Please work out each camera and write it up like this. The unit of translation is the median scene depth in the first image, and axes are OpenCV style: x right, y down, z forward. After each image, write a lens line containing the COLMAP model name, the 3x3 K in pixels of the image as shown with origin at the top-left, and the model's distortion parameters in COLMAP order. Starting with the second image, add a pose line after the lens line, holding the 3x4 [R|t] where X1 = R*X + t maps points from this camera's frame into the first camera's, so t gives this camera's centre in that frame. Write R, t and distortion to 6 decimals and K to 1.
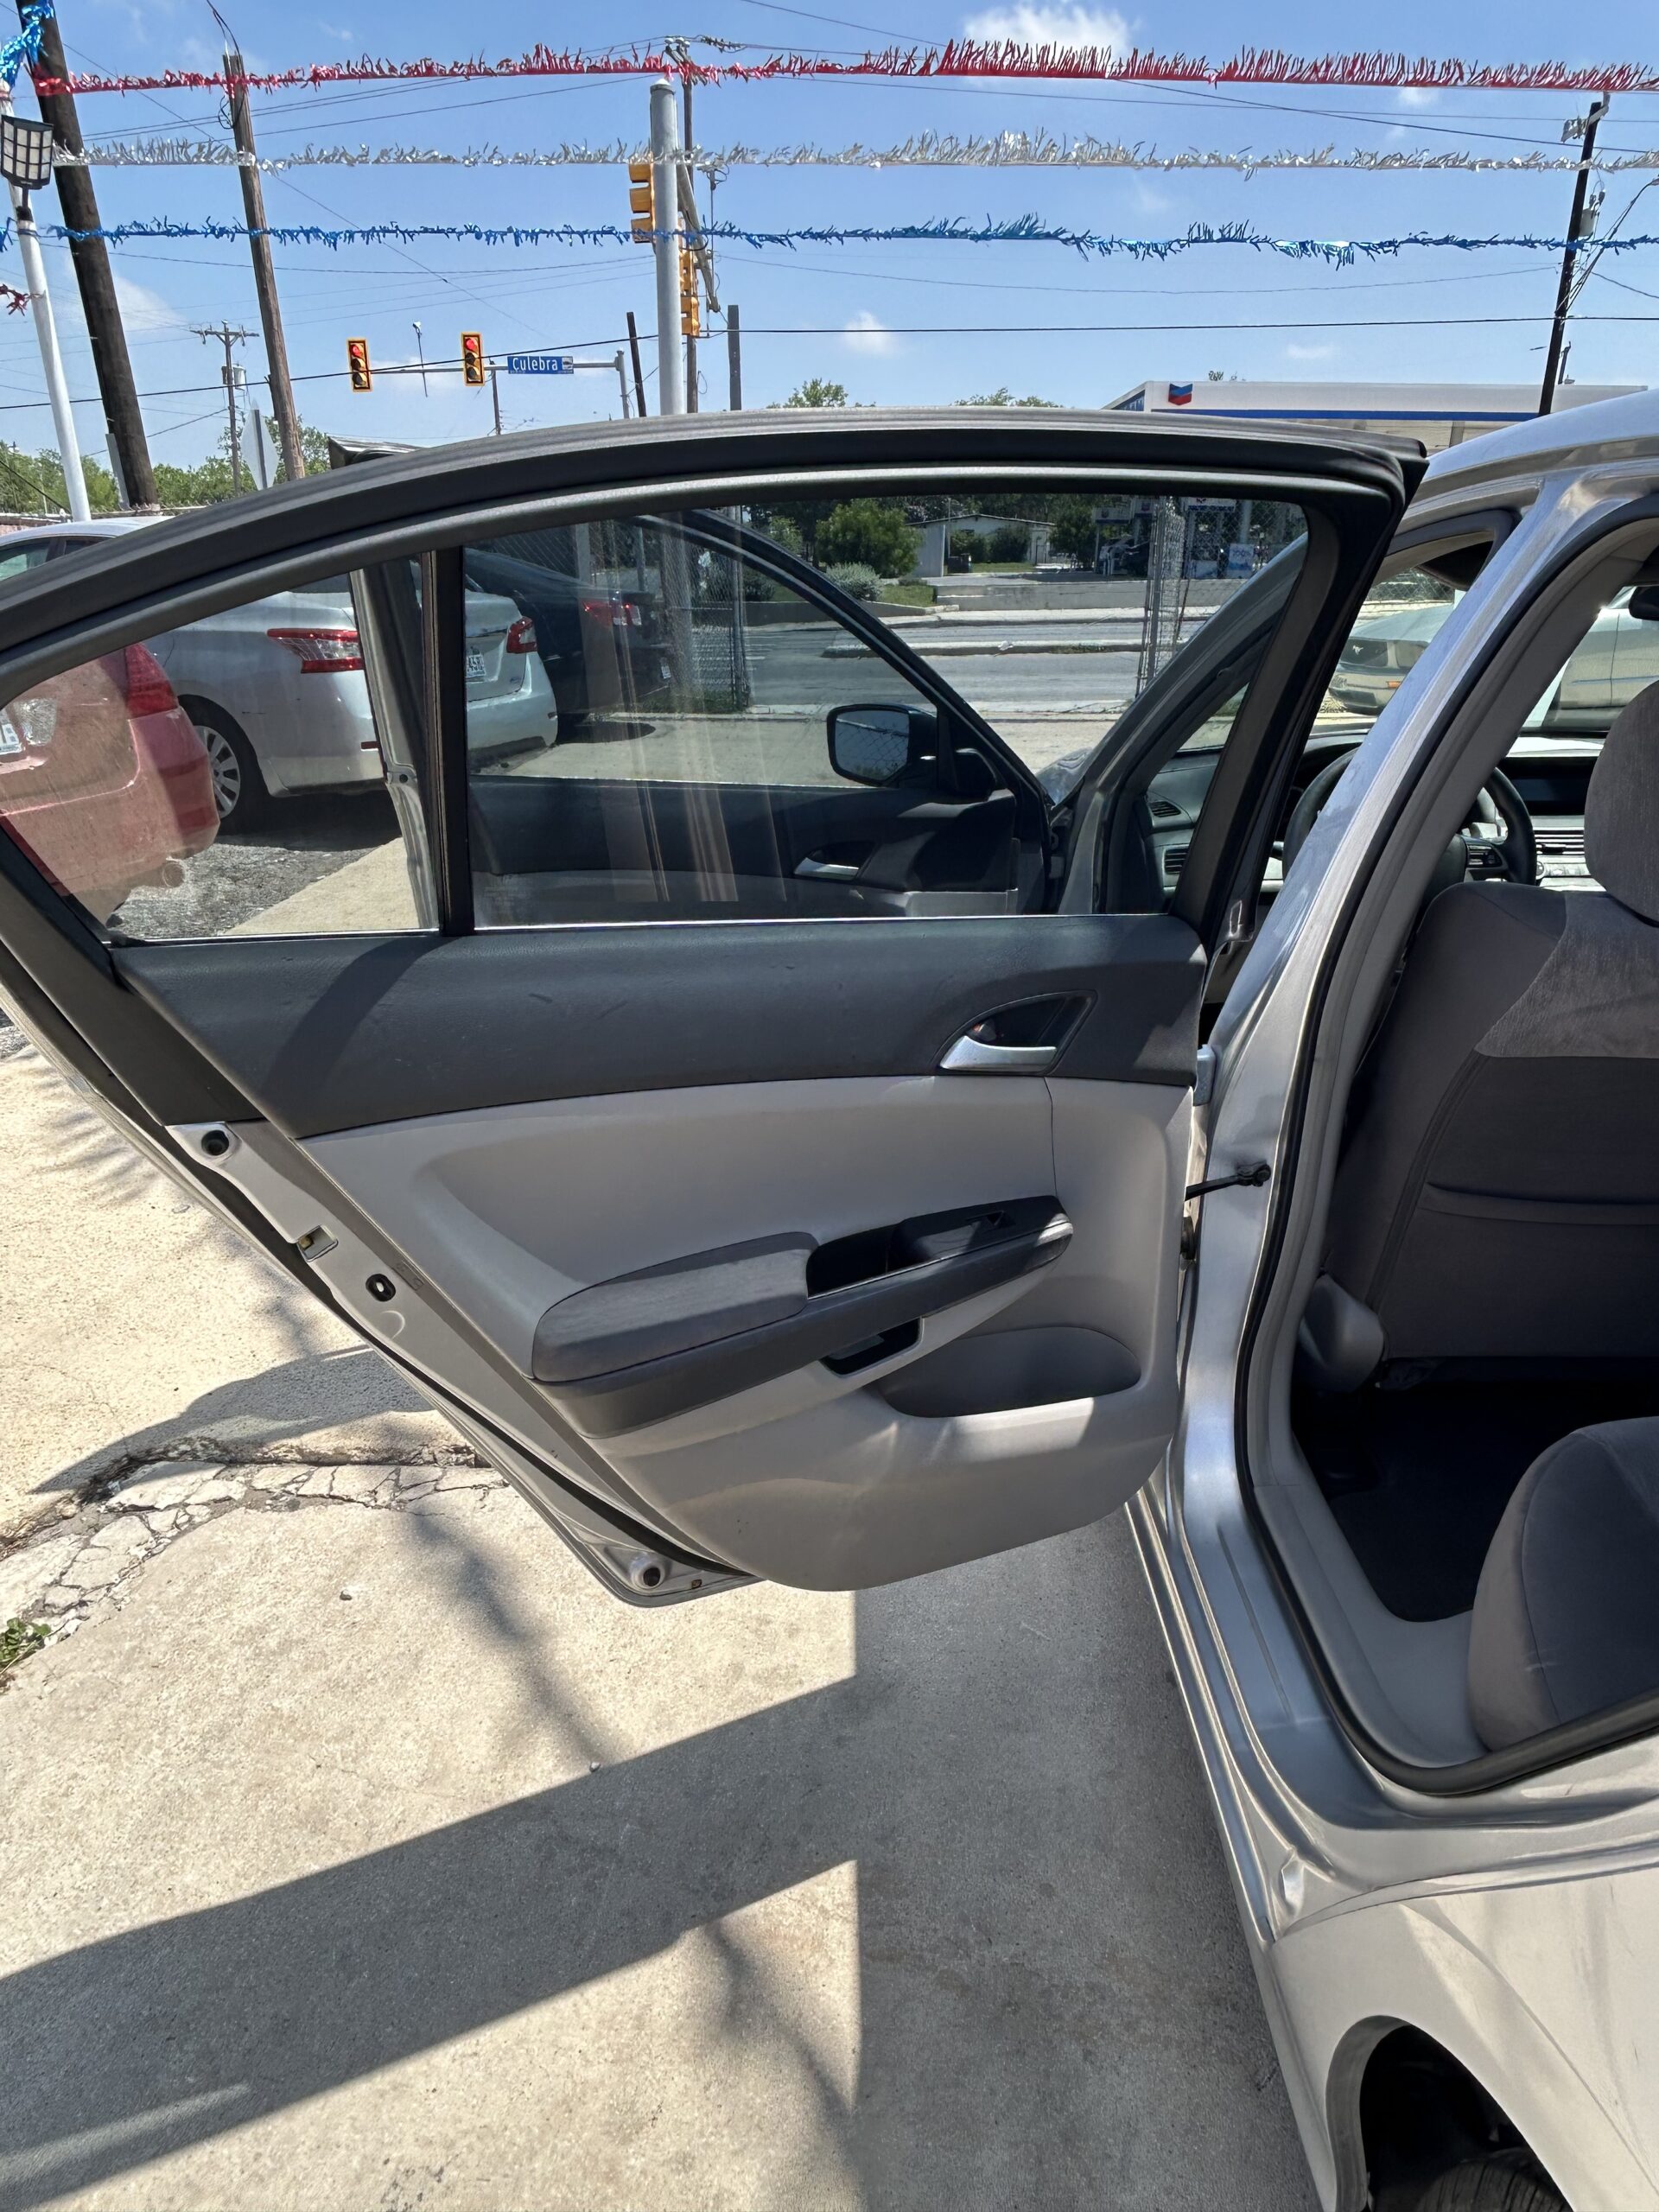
lens RADIAL K [[1390.7, 0, 824.3], [0, 1390.7, 1095.3], [0, 0, 1]] dist [0.001805, -0.002906]
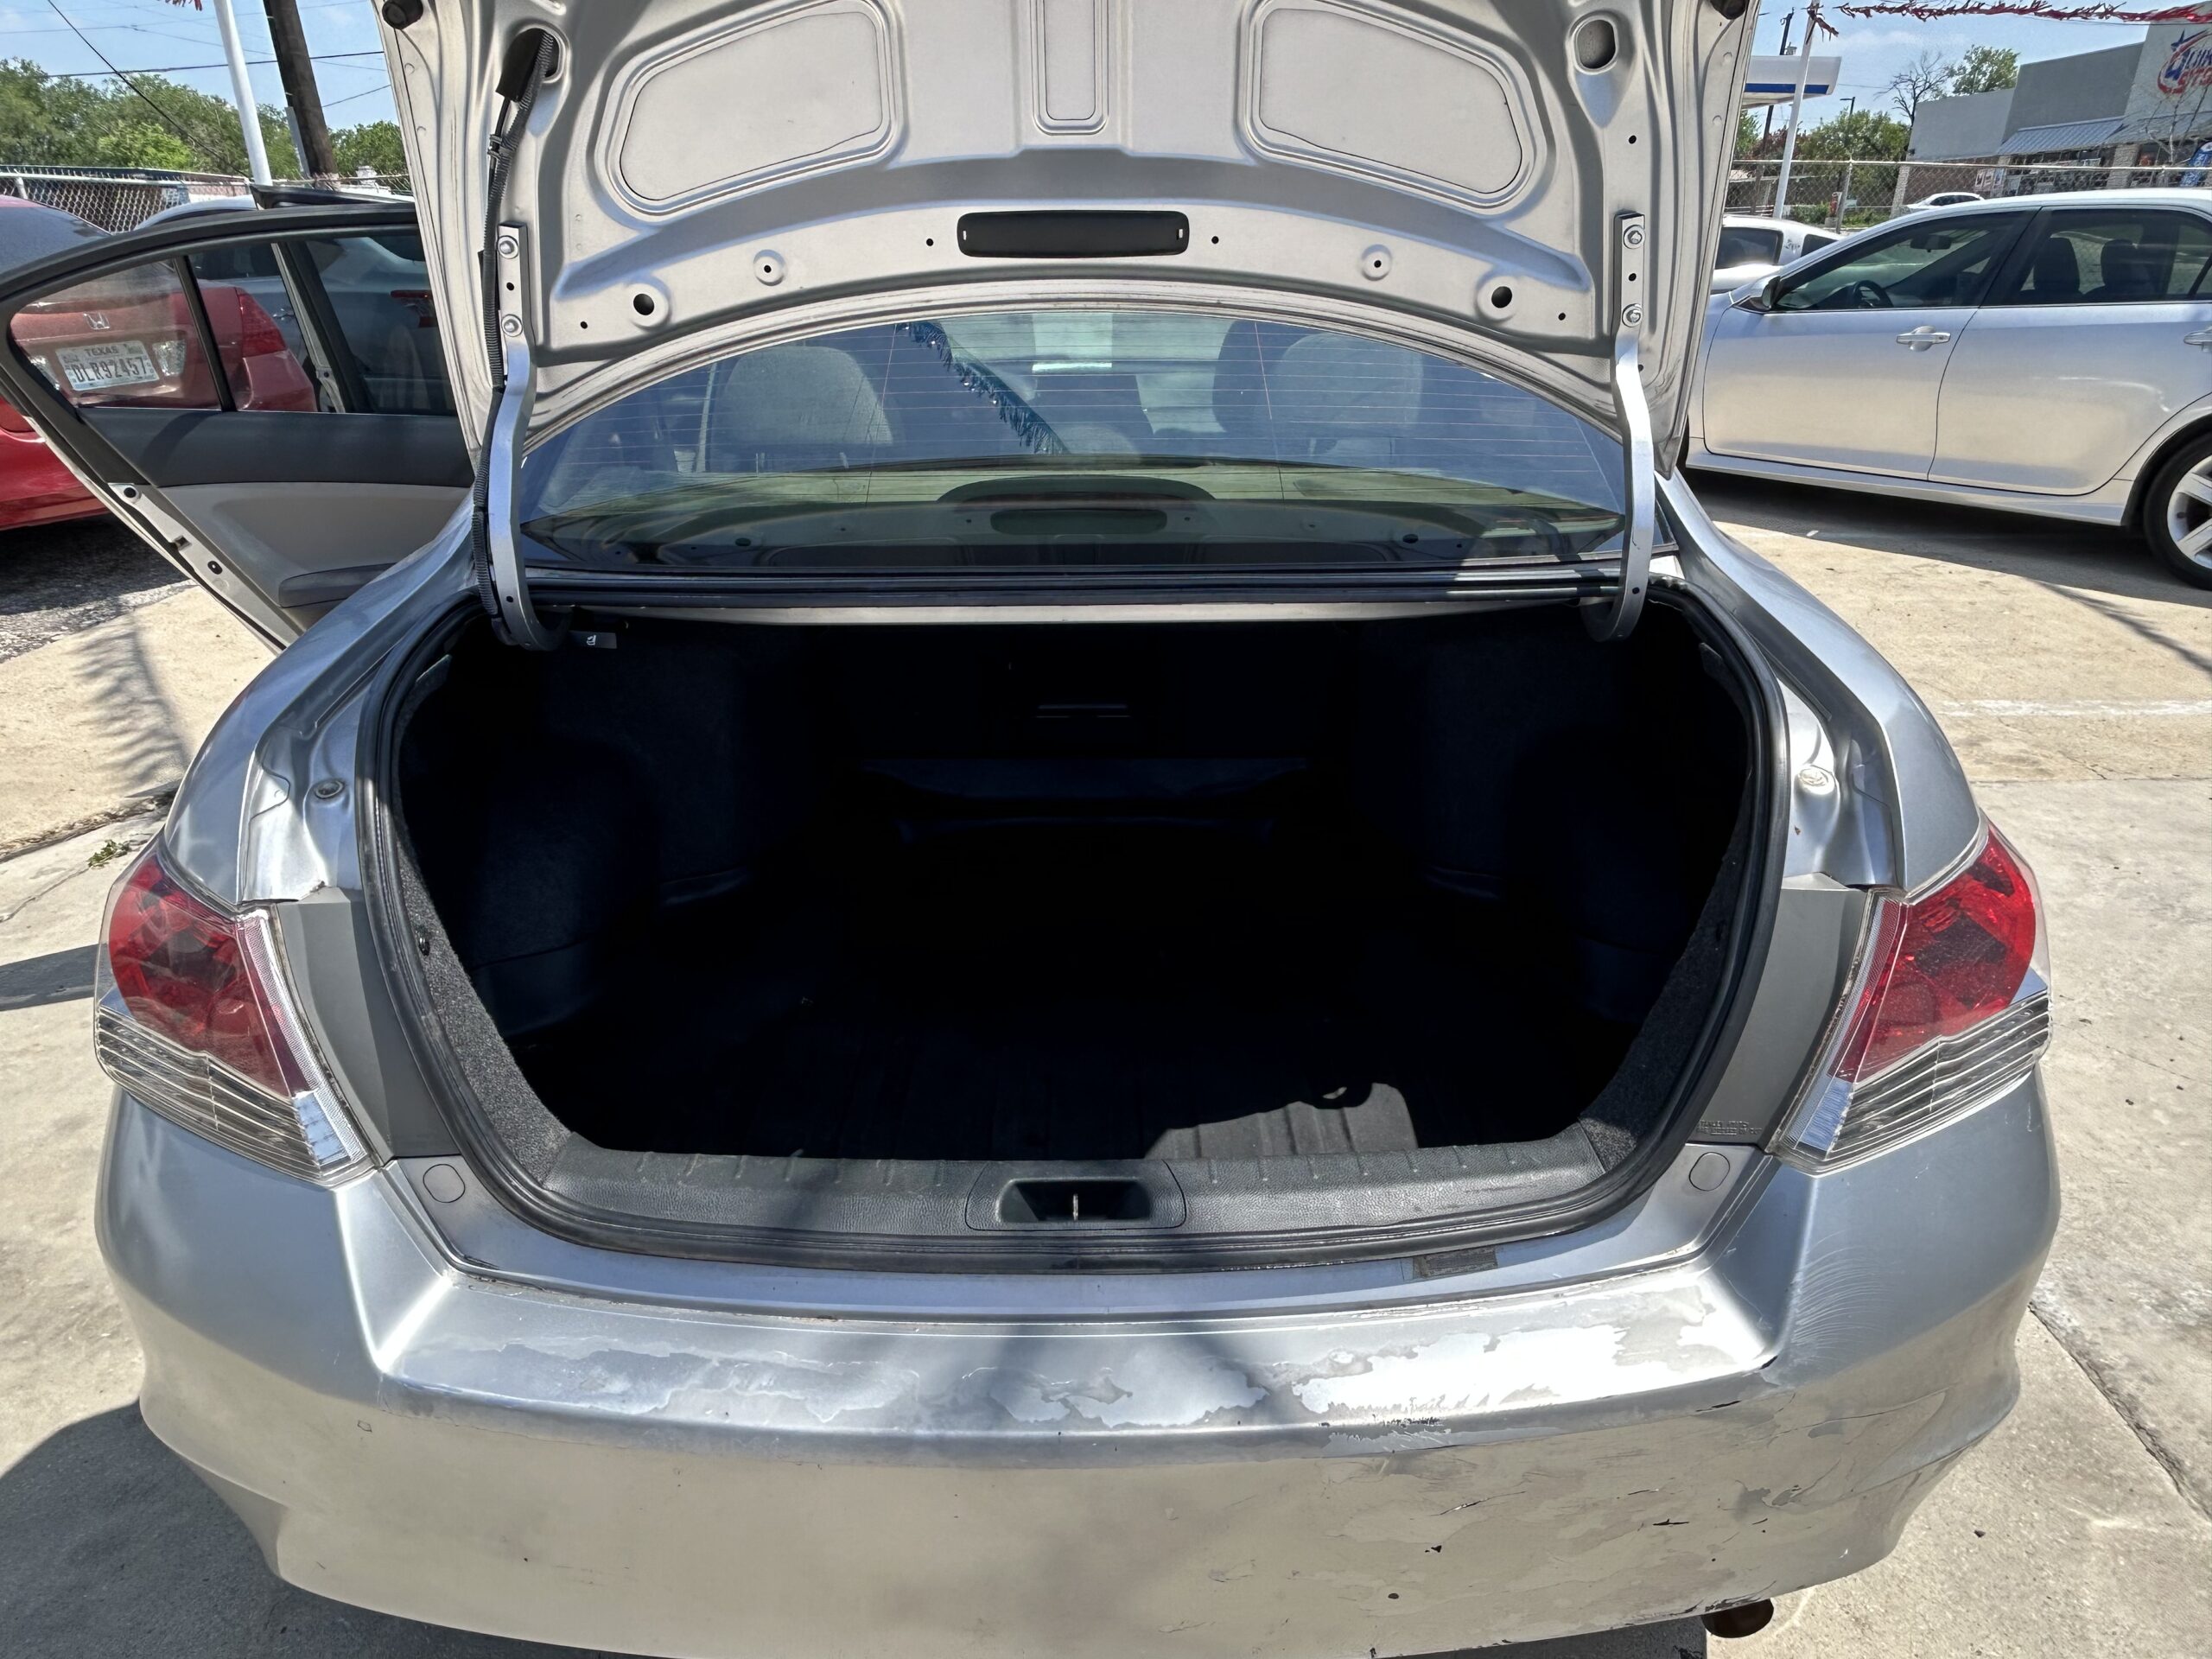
lens RADIAL K [[1386.3, 0, 1102.4], [0, 1386.3, 835.2], [0, 0, 1]] dist [-0.003939, 0.004130]
pose [[0.999771, -0.002821, 0.021195, 0.057443], [0.001797, 0.998837, 0.048190, 0.024267], [-0.021306, -0.048141, 0.998613, -0.071341]]
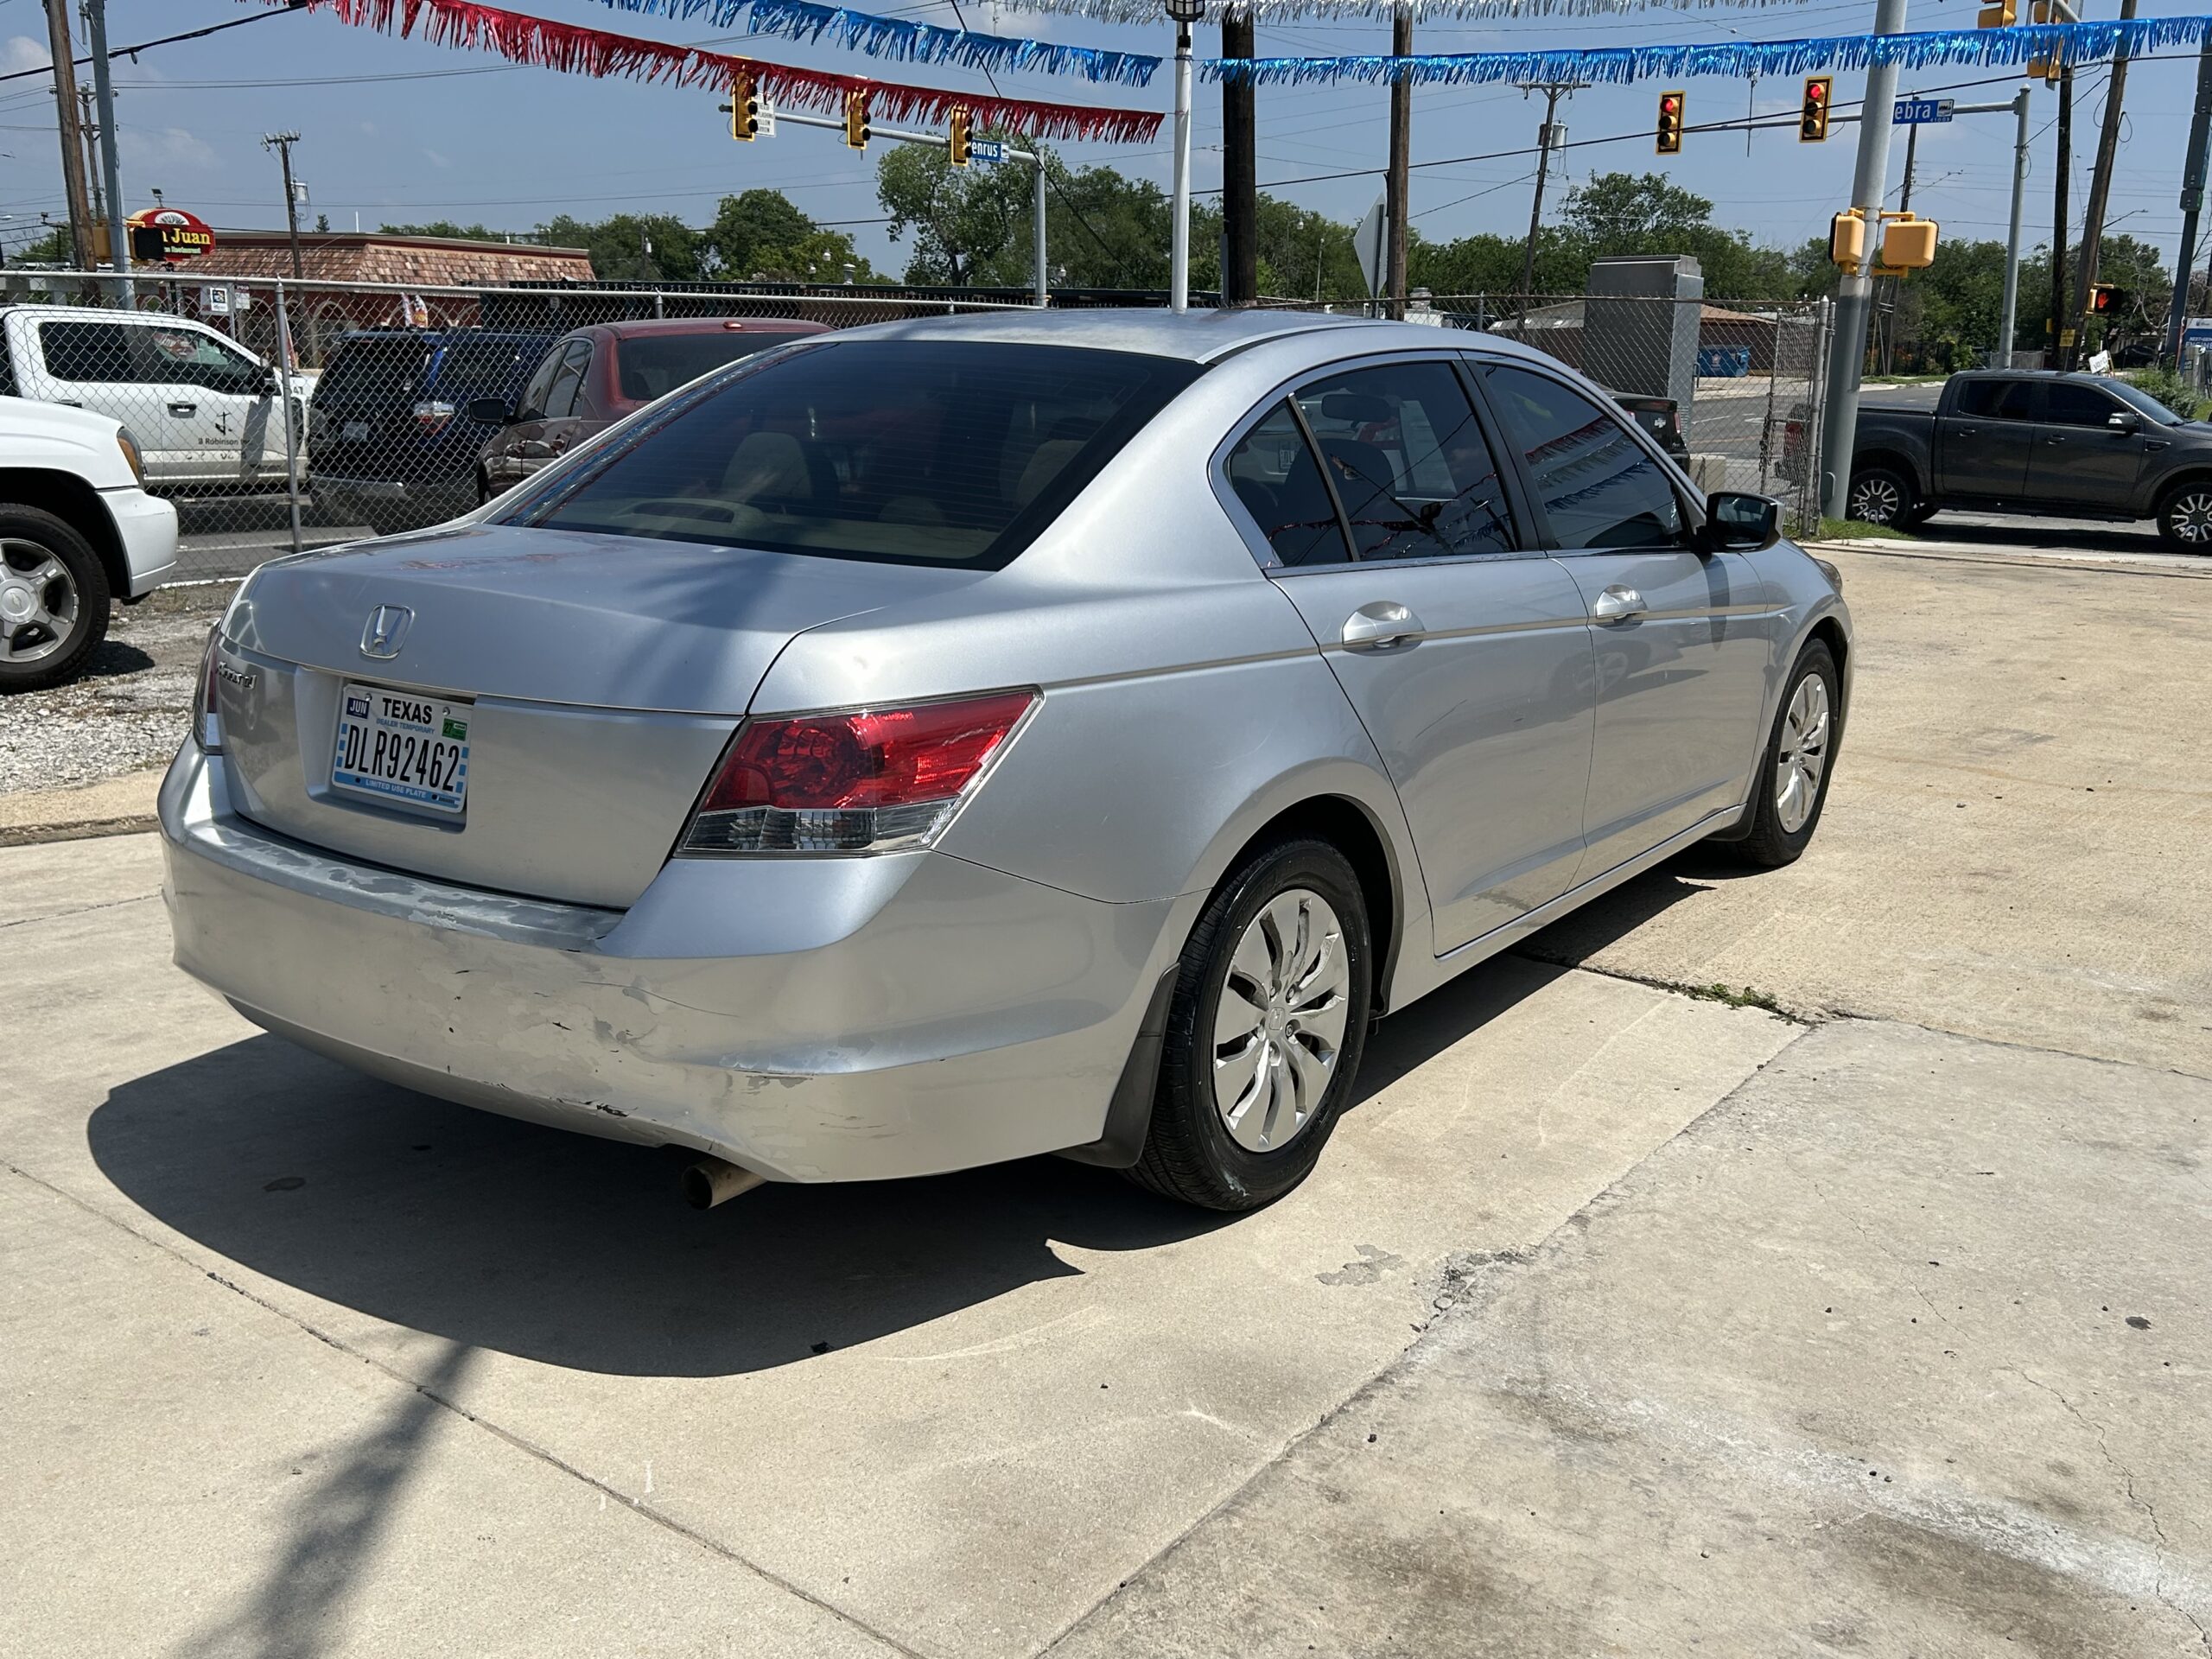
lens RADIAL K [[1981.1, 0, 1117.6], [0, 1981.1, 832.5], [0, 0, 1]] dist [0.017588, -0.006473]
pose [[0.824865, 0.154134, -0.543913, 0.171565], [-0.223518, 0.972639, -0.063347, 0.038459], [0.519267, 0.173827, 0.836747, -0.113014]]
